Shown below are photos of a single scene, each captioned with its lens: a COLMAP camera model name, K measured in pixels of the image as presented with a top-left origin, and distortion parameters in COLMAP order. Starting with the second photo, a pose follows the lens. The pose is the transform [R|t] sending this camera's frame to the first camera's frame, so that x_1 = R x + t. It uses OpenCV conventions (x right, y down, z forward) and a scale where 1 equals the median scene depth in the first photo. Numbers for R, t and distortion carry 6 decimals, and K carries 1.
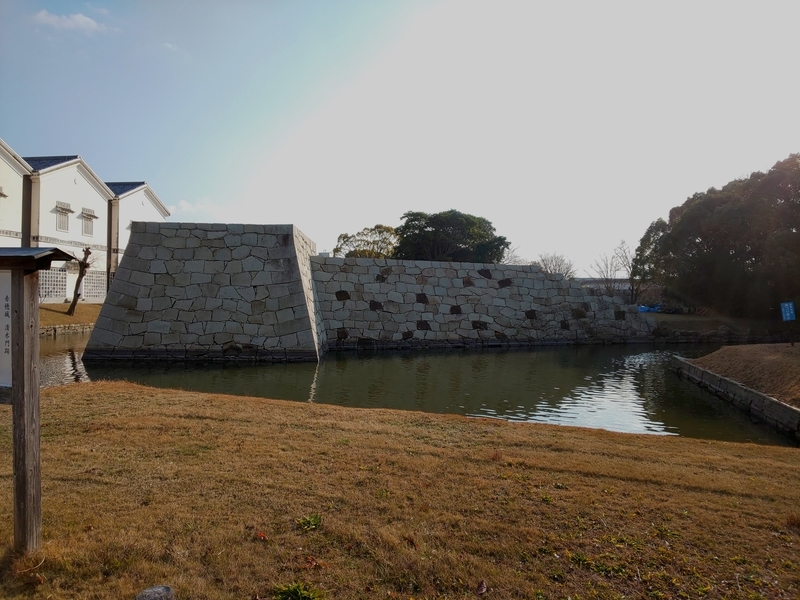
lens RADIAL K [[488.9, 0, 399.6], [0, 488.9, 302.8], [0, 0, 1]] dist [-0.004818, -0.007713]
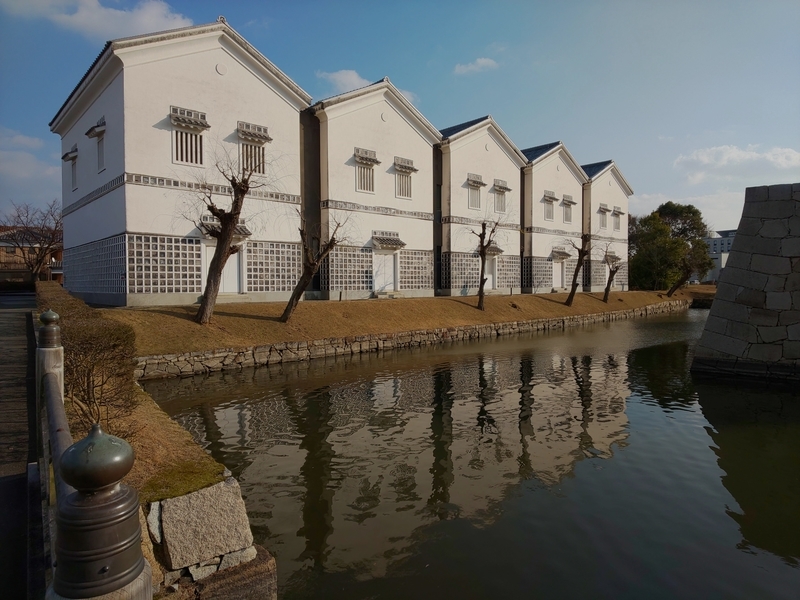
lens RADIAL K [[488.9, 0, 407.9], [0, 488.9, 298.0], [0, 0, 1]] dist [-0.004818, -0.007713]
pose [[0.756014, 0.007108, -0.654516, -0.447798], [0.006871, 0.999800, 0.018794, -0.016990], [0.654519, -0.018706, 0.755814, 0.103754]]
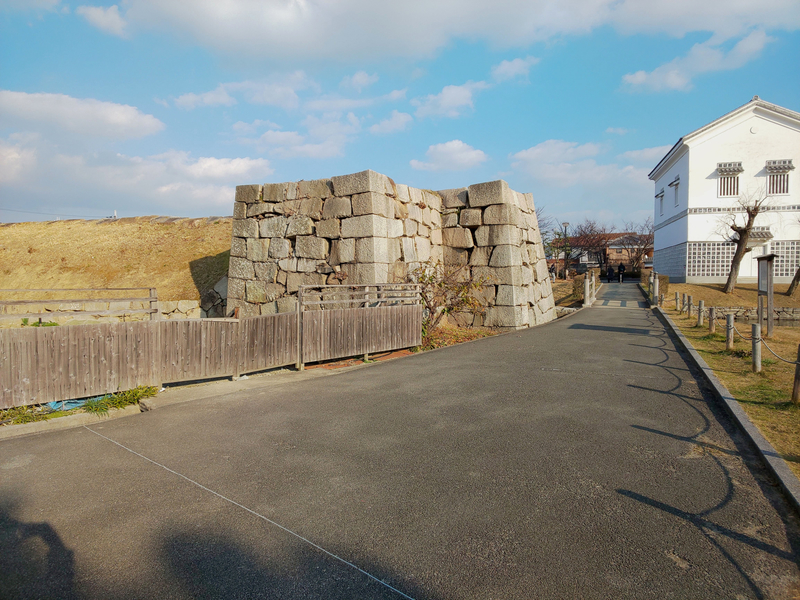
lens RADIAL K [[488.9, 0, 390.4], [0, 488.9, 289.2], [0, 0, 1]] dist [-0.004818, -0.007713]
pose [[-0.247783, 0.013499, -0.968722, 0.343952], [-0.013052, 0.999766, 0.017270, 0.015213], [0.968728, 0.016923, -0.247548, -0.094617]]
